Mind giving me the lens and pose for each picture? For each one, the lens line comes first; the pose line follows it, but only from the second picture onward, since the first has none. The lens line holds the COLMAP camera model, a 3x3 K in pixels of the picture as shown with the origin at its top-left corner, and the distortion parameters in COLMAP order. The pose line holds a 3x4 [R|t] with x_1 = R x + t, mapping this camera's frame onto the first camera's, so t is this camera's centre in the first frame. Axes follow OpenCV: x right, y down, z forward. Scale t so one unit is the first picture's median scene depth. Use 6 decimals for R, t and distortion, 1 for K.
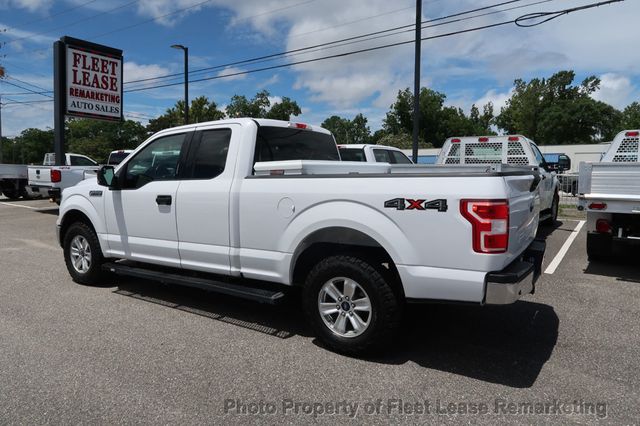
lens RADIAL K [[438.2, 0, 330.7], [0, 438.2, 222.1], [0, 0, 1]] dist [-0.024654, 0.009587]
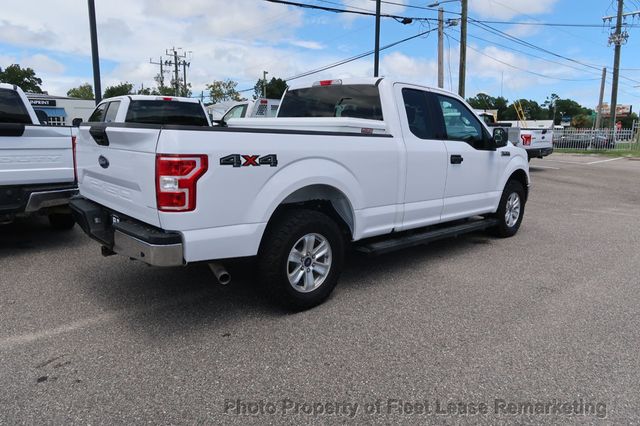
lens RADIAL K [[438.2, 0, 321.0], [0, 438.2, 210.6], [0, 0, 1]] dist [-0.024654, 0.009587]
pose [[0.256066, -0.178165, 0.950099, -0.203473], [0.104655, 0.982201, 0.155978, -0.017745], [-0.960977, 0.059491, 0.270154, 0.143286]]
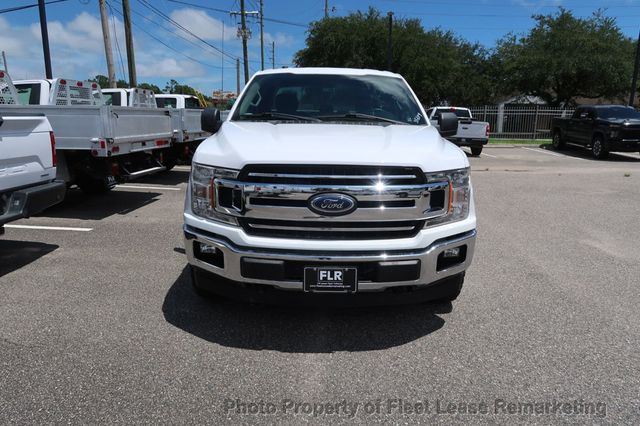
lens RADIAL K [[438.2, 0, 318.3], [0, 438.2, 213.5], [0, 0, 1]] dist [-0.024654, 0.009587]
pose [[-0.509345, -0.194379, 0.838322, -0.150000], [0.086311, 0.957705, 0.274501, -0.025915], [-0.856223, 0.212172, -0.471026, 0.216525]]
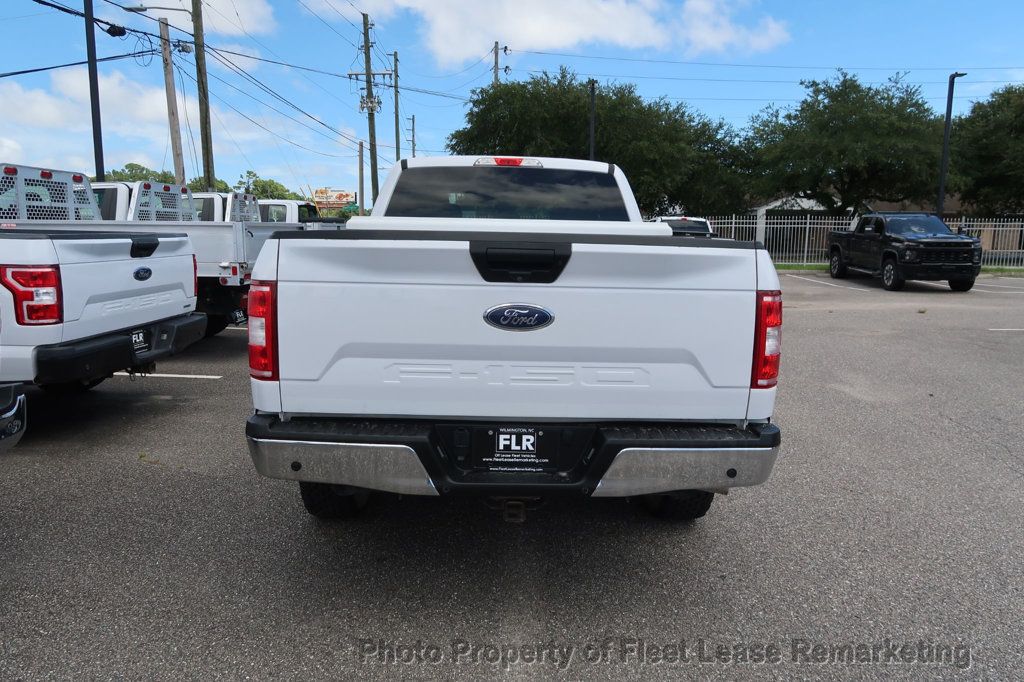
lens RADIAL K [[701.1, 0, 504.5], [0, 701.1, 340.4], [0, 0, 1]] dist [-0.024654, 0.009587]
pose [[-0.536998, -0.140864, 0.831739, -0.184181], [0.085455, 0.971804, 0.219758, -0.031056], [-0.839244, 0.189086, -0.509819, 0.243445]]
